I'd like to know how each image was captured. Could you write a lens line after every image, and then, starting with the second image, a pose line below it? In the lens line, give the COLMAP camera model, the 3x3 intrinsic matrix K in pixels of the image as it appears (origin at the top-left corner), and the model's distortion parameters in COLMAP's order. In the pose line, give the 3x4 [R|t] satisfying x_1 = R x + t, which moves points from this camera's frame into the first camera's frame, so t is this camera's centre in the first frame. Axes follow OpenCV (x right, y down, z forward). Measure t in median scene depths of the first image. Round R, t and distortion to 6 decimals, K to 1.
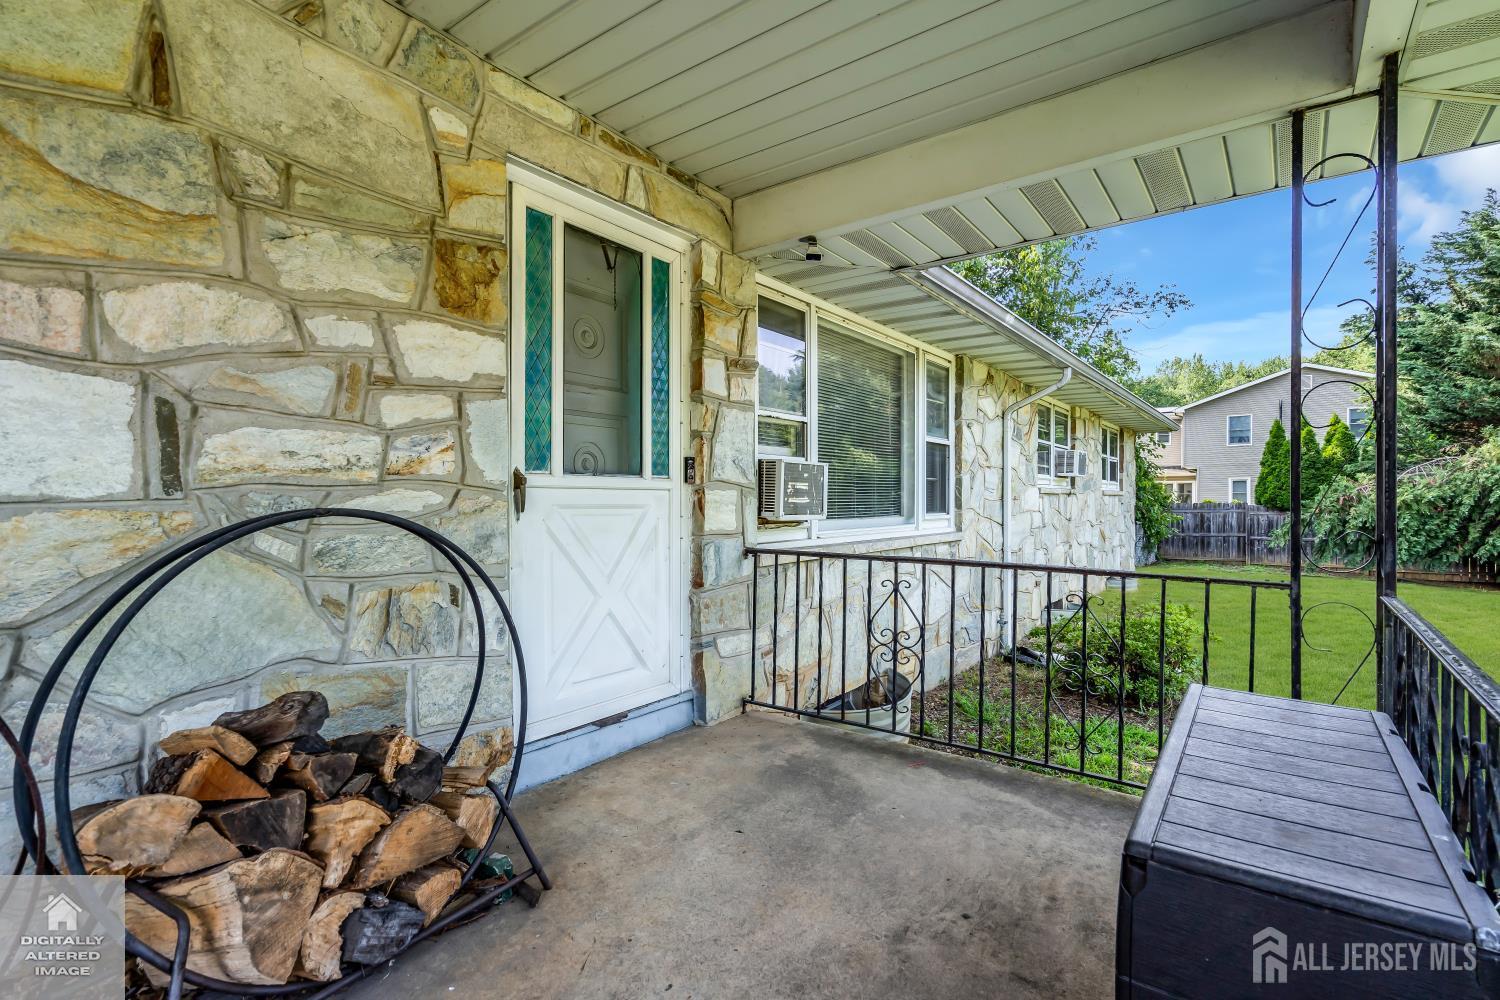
lens RADIAL K [[729.3, 0, 754.4], [0, 729.3, 512.2], [0, 0, 1]] dist [0.000801, -0.000186]
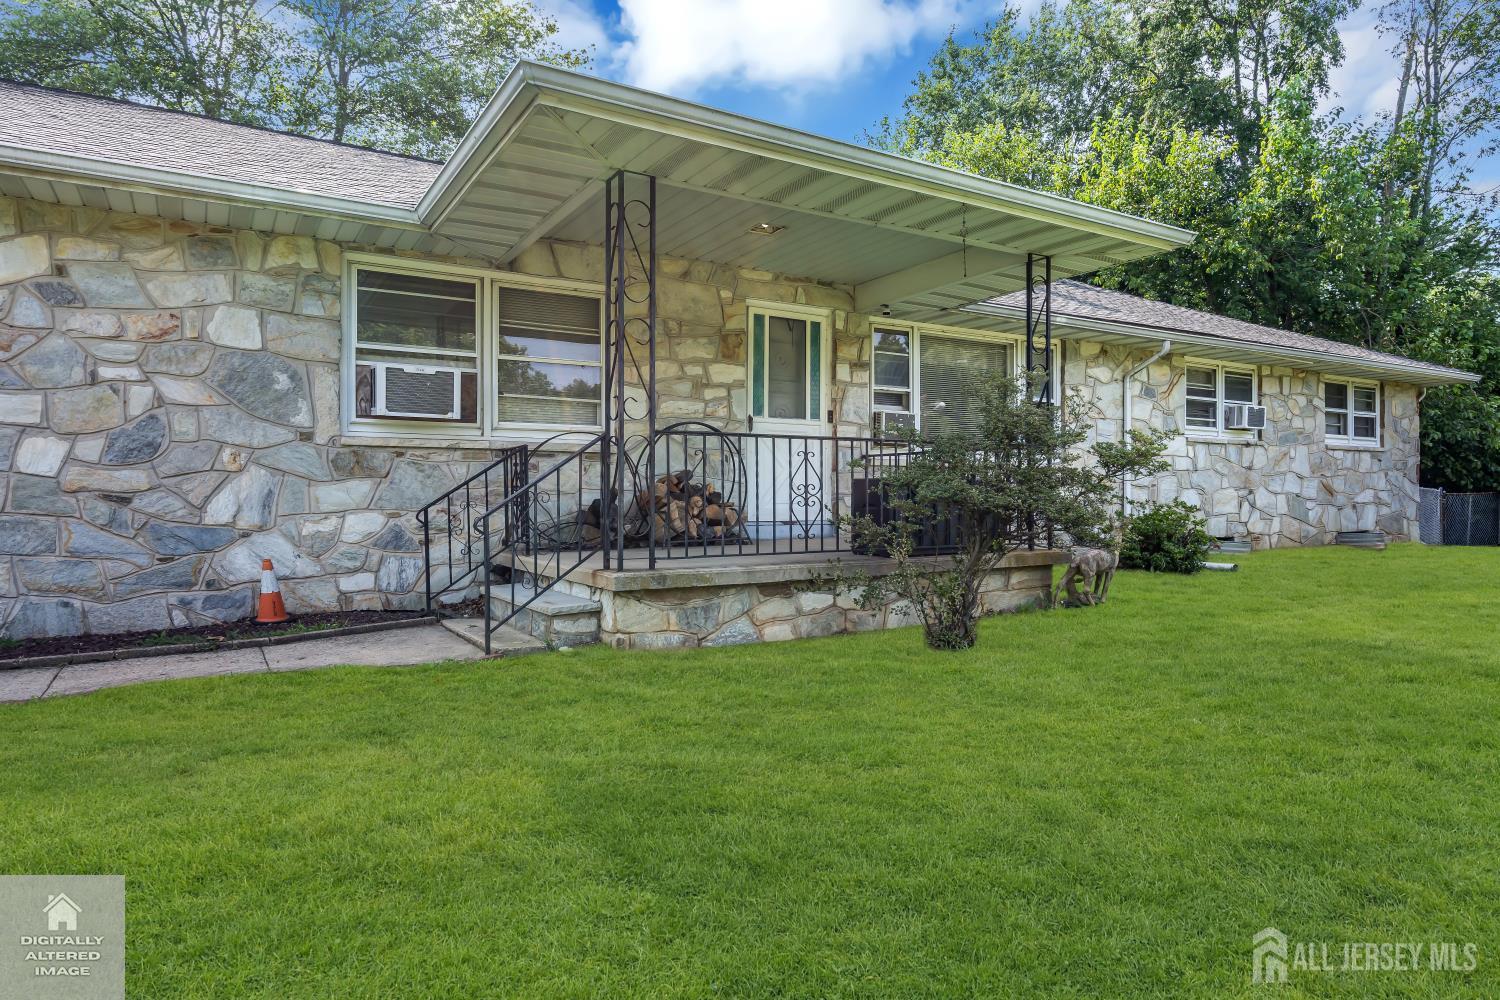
lens RADIAL K [[914.4, 0, 757.6], [0, 914.4, 501.4], [0, 0, 1]] dist [0.000515, 0.000032]
pose [[0.926738, 0.001175, -0.375706, 0.873040], [-0.006006, 0.999914, -0.011689, 0.270801], [0.375660, 0.013089, 0.926665, -1.894399]]
